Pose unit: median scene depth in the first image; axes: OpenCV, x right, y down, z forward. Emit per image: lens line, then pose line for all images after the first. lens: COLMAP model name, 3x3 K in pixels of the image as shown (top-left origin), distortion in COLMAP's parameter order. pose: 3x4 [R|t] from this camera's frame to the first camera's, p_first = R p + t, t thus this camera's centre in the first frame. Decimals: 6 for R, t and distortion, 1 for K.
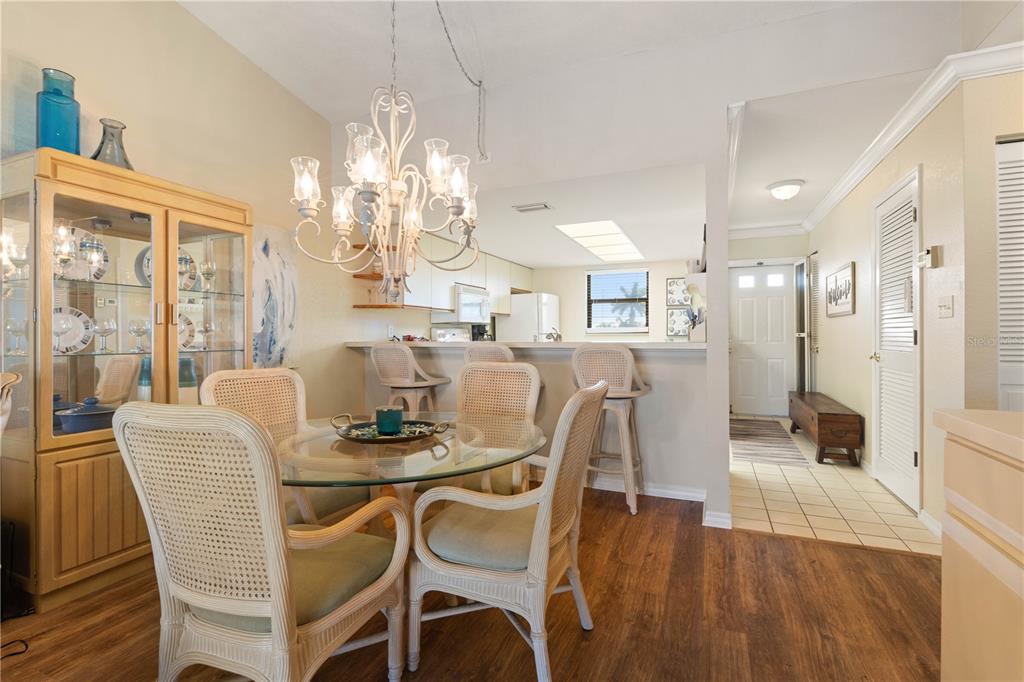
lens RADIAL K [[462.8, 0, 516.6], [0, 462.8, 336.4], [0, 0, 1]] dist [-0.002444, 0.000652]
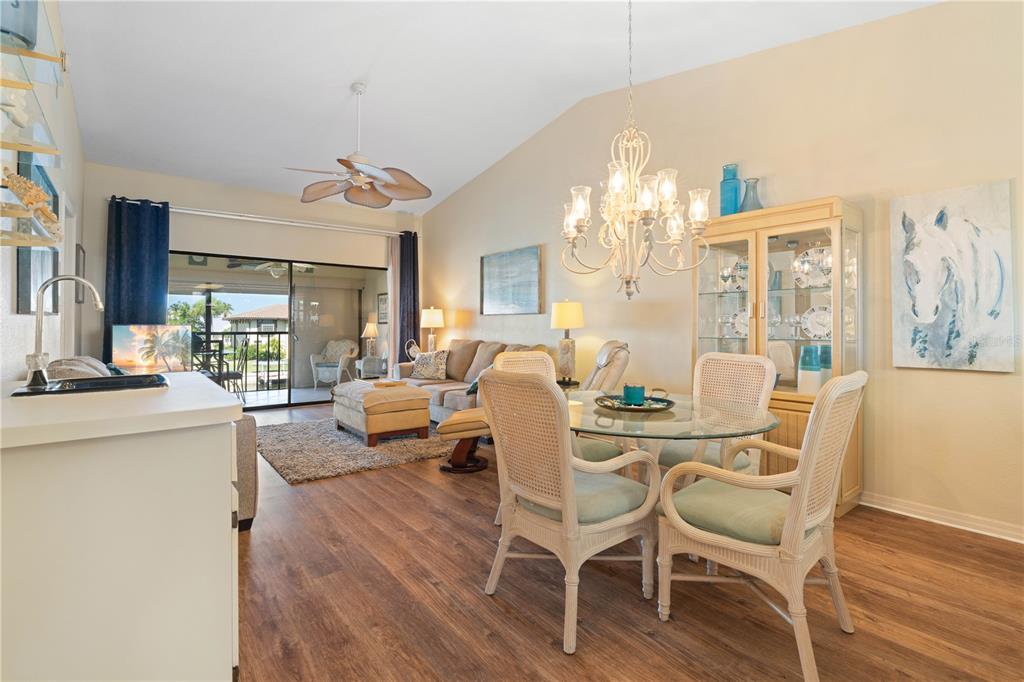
lens RADIAL K [[483.9, 0, 512.6], [0, 483.9, 324.8], [0, 0, 1]] dist [-0.001512, -0.000134]
pose [[-0.483171, -0.000626, -0.875526, 0.553203], [-0.002135, 0.999998, 0.000464, -0.003227], [0.875523, 0.002093, -0.483172, 0.726779]]
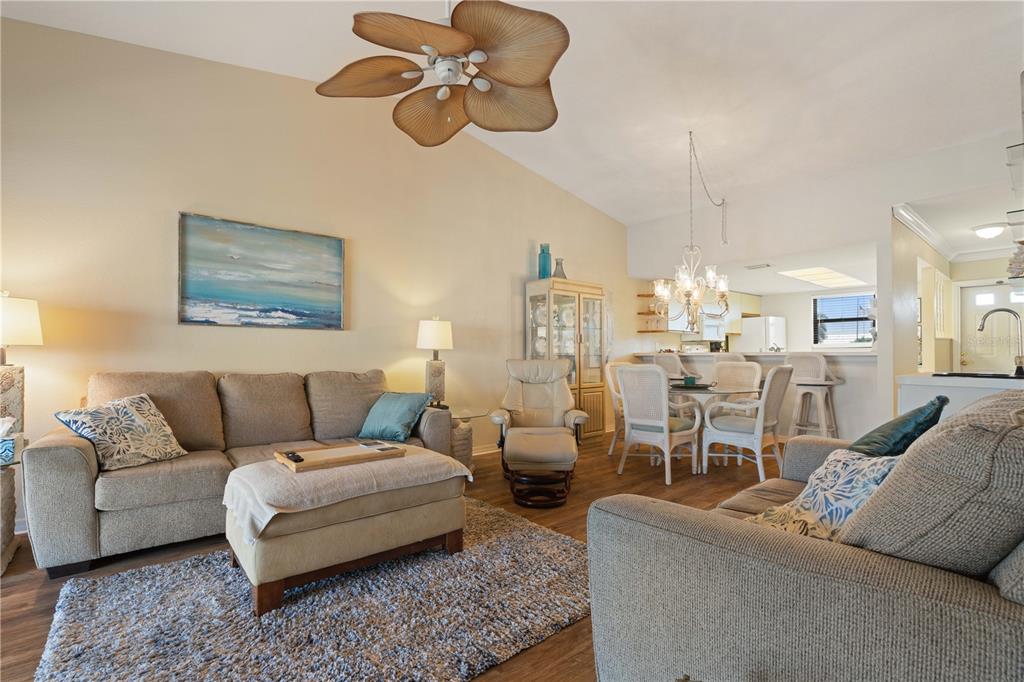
lens RADIAL K [[473.9, 0, 513.2], [0, 473.9, 347.9], [0, 0, 1]] dist [-0.002294, 0.000267]
pose [[0.897878, -0.005205, -0.440214, -0.007219], [-0.001389, 0.999892, -0.014656, 0.023027], [0.440243, 0.013771, 0.897773, -0.882524]]
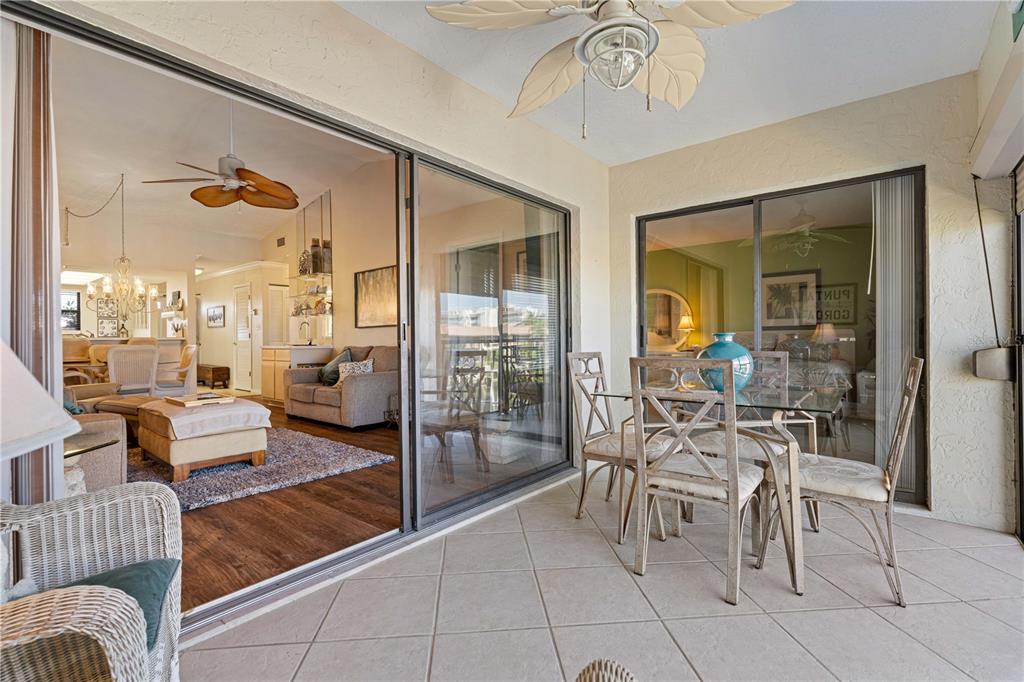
lens RADIAL K [[460.7, 0, 511.2], [0, 460.7, 339.4], [0, 0, 1]] dist [-0.002851, -0.000040]
pose [[0.288589, -0.001748, 0.957452, -1.398790], [0.008670, 0.999962, -0.000787, 0.038101], [-0.957414, 0.008528, 0.288593, -1.387869]]
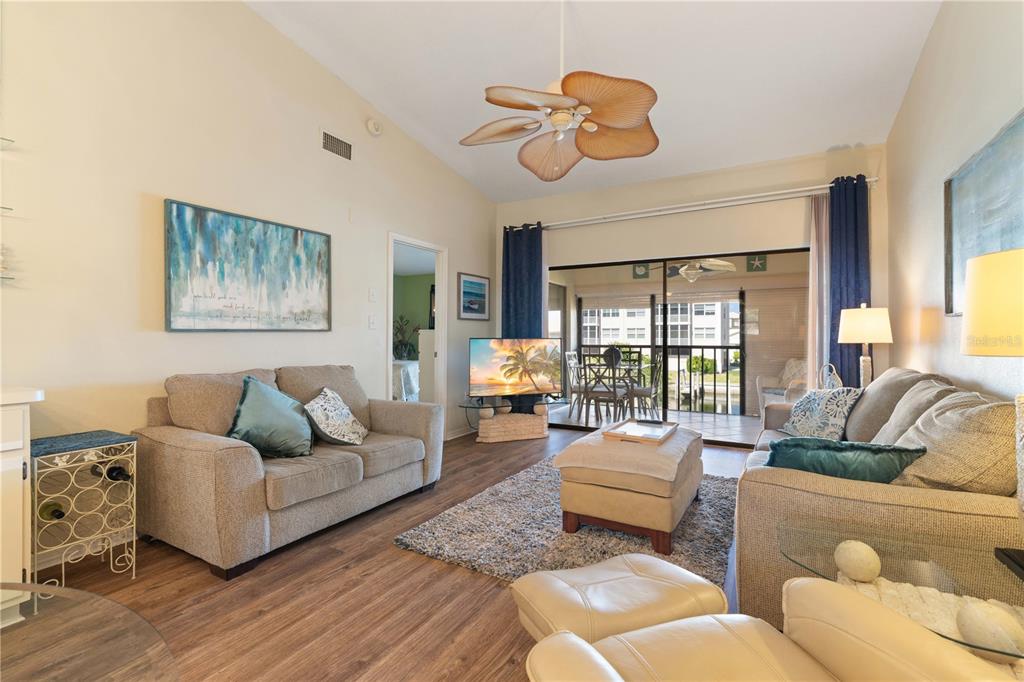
lens RADIAL K [[466.5, 0, 514.4], [0, 466.5, 334.9], [0, 0, 1]] dist [-0.004147, -0.000320]
pose [[-0.993996, 0.002838, 0.109384, -0.412004], [0.002500, 0.999992, -0.003225, -0.007671], [-0.109392, -0.002932, -0.993994, 0.566784]]
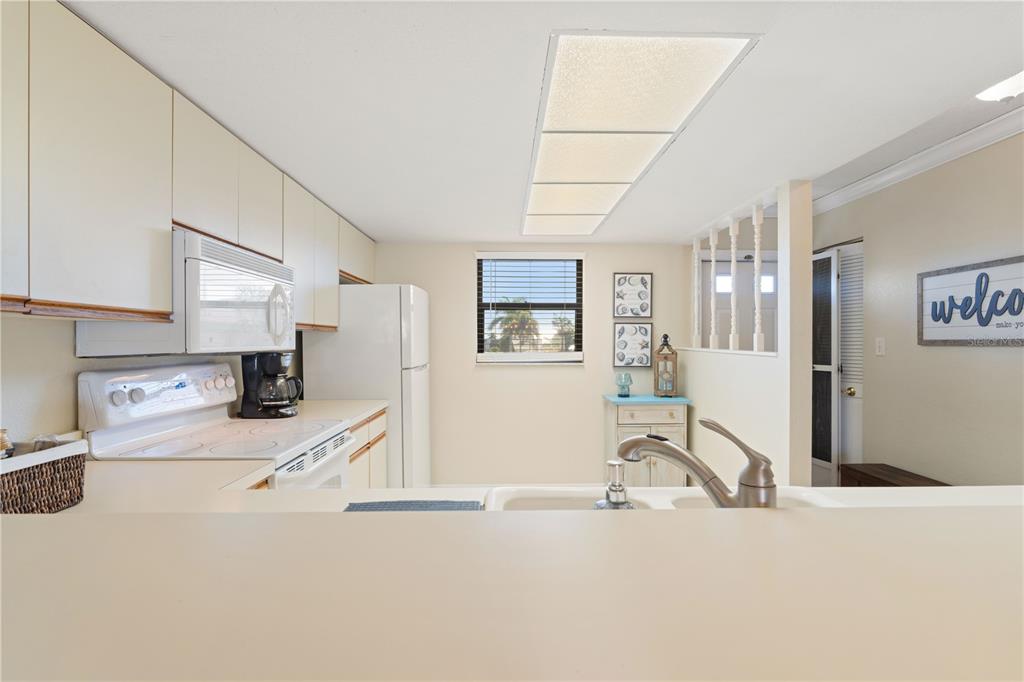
lens RADIAL K [[467.0, 0, 513.0], [0, 467.0, 347.2], [0, 0, 1]] dist [-0.006918, 0.000099]
pose [[0.913759, 0.000742, 0.406256, -0.084174], [-0.001283, 0.999999, 0.001058, -0.055206], [-0.406254, -0.001488, 0.913759, 0.979016]]
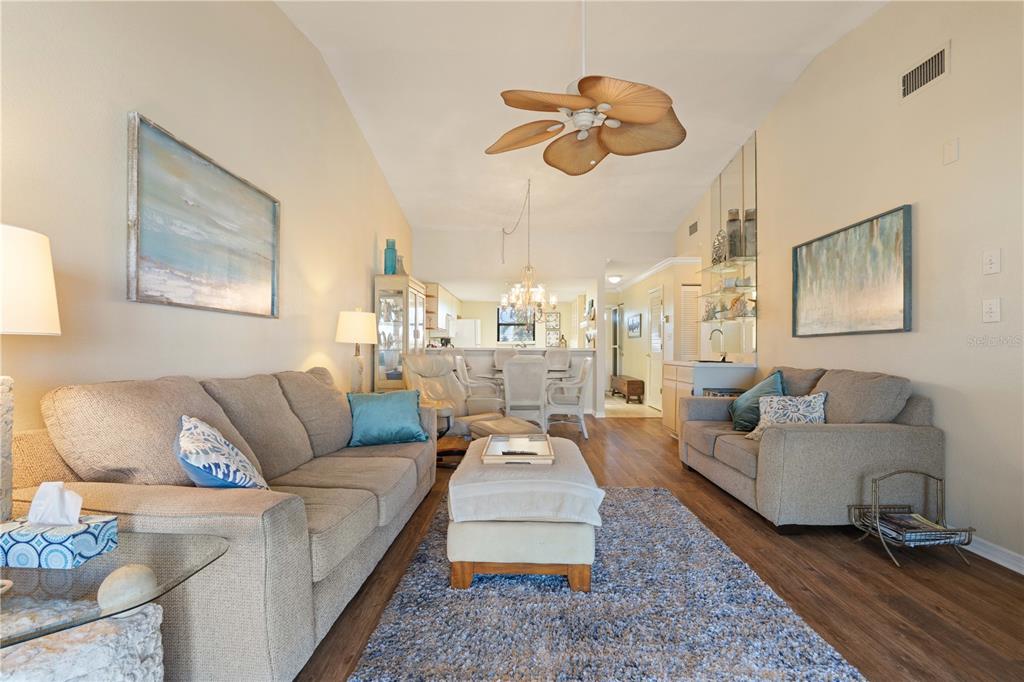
lens RADIAL K [[462.7, 0, 514.5], [0, 462.7, 347.6], [0, 0, 1]] dist [-0.001221, 0.000182]
pose [[0.924025, 0.007904, 0.382250, -0.843579], [-0.007220, 0.999969, -0.003224, 0.018404], [-0.382263, 0.000219, 0.924053, -1.023715]]
